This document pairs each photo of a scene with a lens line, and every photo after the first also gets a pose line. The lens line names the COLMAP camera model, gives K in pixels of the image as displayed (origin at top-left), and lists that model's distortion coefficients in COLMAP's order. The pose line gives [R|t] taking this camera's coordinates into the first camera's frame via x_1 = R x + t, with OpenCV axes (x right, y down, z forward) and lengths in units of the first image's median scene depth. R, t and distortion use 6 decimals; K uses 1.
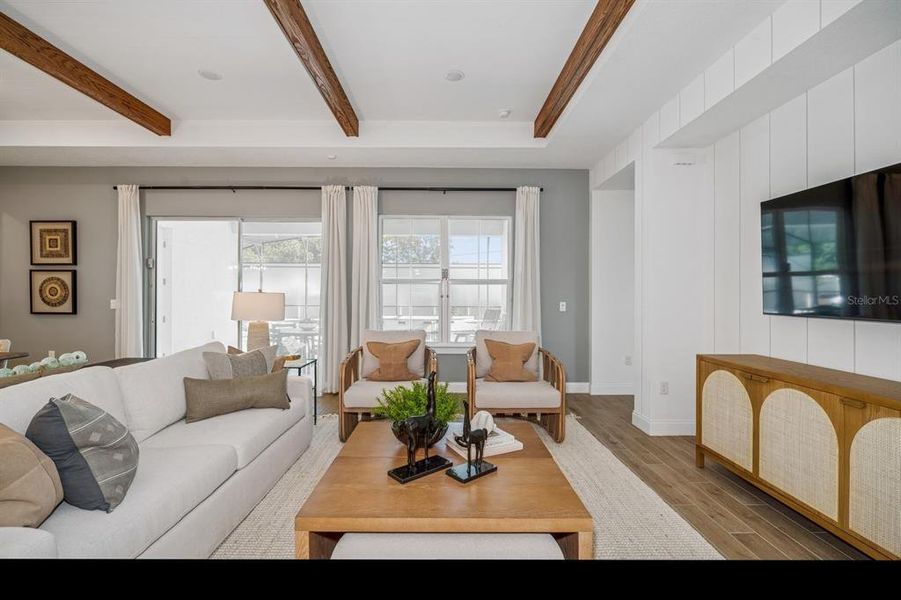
lens RADIAL K [[397.2, 0, 443.5], [0, 397.2, 292.3], [0, 0, 1]] dist [-0.004831, -0.001528]
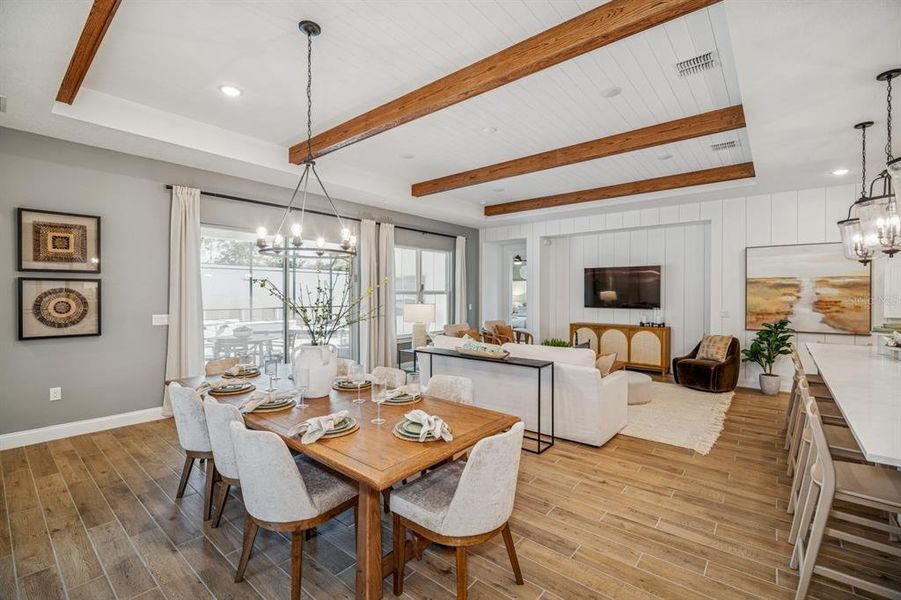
lens RADIAL K [[397.2, 0, 448.2], [0, 397.2, 293.2], [0, 0, 1]] dist [-0.004831, -0.001528]
pose [[0.640359, -0.004269, 0.768064, -1.097324], [-0.000927, 0.999980, 0.006331, -0.034752], [-0.768075, -0.004766, 0.640342, -0.039522]]
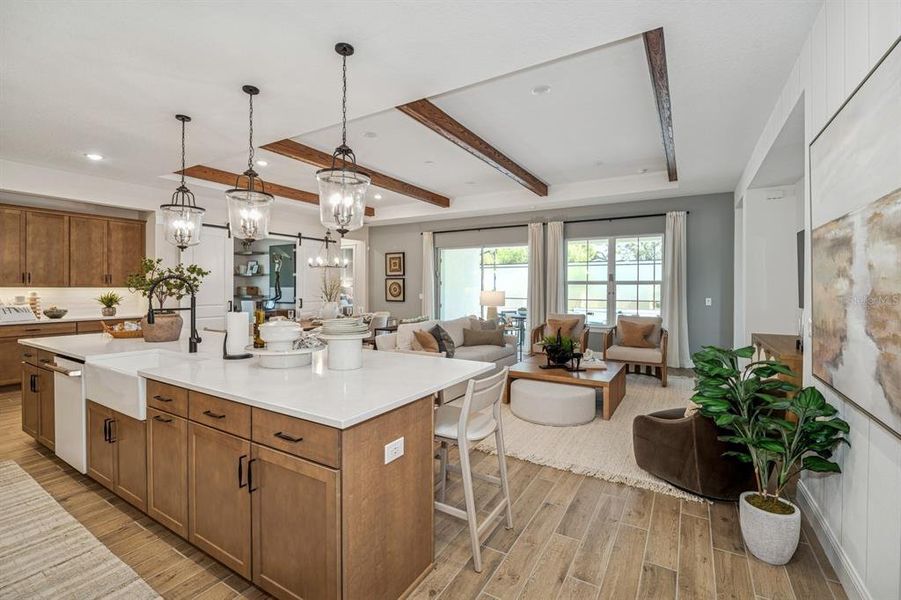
lens RADIAL K [[397.2, 0, 450.2], [0, 397.2, 287.5], [0, 0, 1]] dist [-0.004831, -0.001528]
pose [[0.856125, -0.001152, -0.516768, 0.246908], [0.002270, 0.999996, 0.001532, -0.013784], [0.516764, -0.002485, 0.856124, -0.525355]]
